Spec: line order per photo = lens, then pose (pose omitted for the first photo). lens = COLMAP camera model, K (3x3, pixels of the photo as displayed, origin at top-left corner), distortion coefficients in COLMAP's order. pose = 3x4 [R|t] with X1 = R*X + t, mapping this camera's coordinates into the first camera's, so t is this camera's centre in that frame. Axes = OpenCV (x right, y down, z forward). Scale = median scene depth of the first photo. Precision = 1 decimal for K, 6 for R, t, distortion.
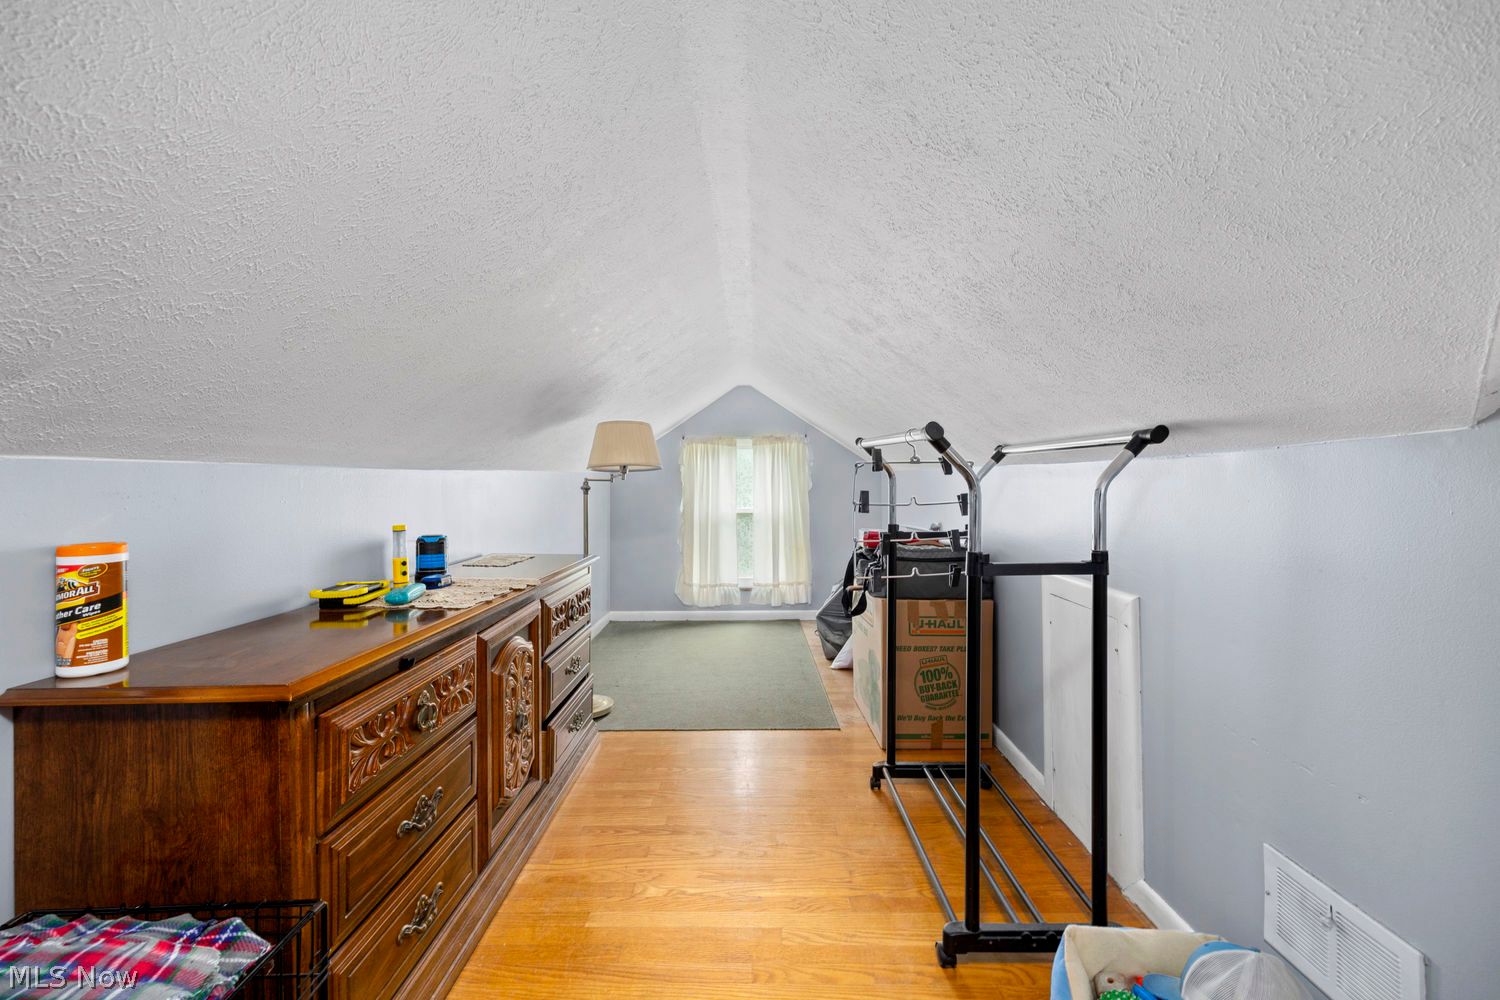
lens RADIAL K [[618.2, 0, 748.5], [0, 618.2, 471.3], [0, 0, 1]] dist [0.003876, 0.000458]
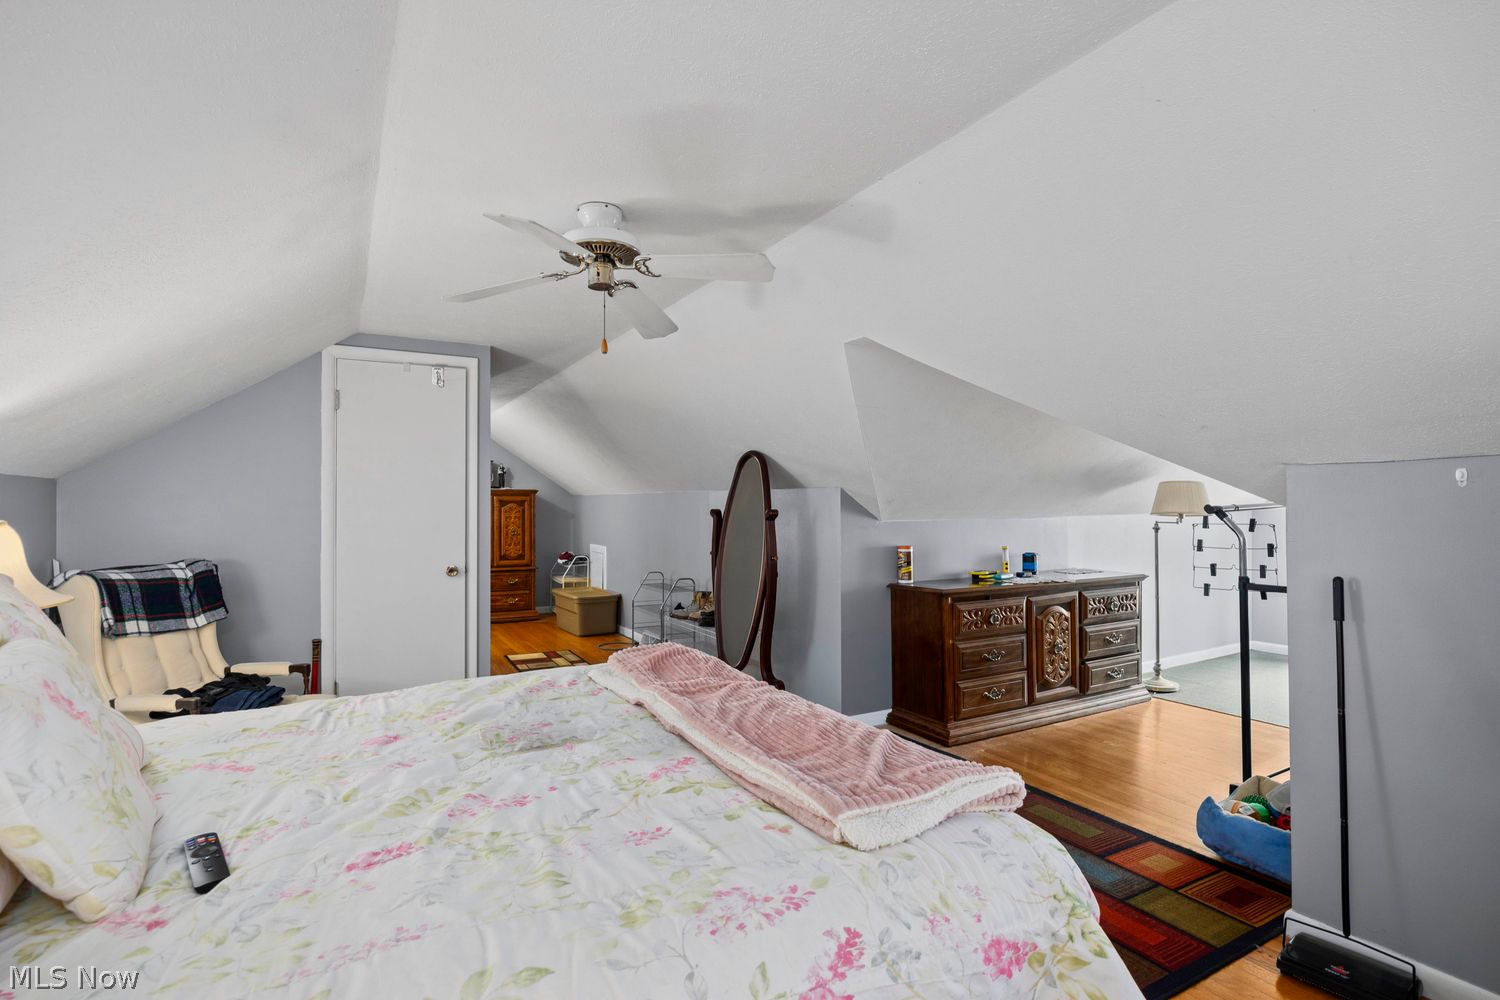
lens RADIAL K [[727.1, 0, 752.5], [0, 727.1, 499.9], [0, 0, 1]] dist [-0.000461, -0.000088]
pose [[0.501024, -0.004597, -0.865421, 1.317488], [0.016568, 0.999854, 0.004280, -0.110086], [0.865275, -0.016482, 0.501027, -1.142397]]
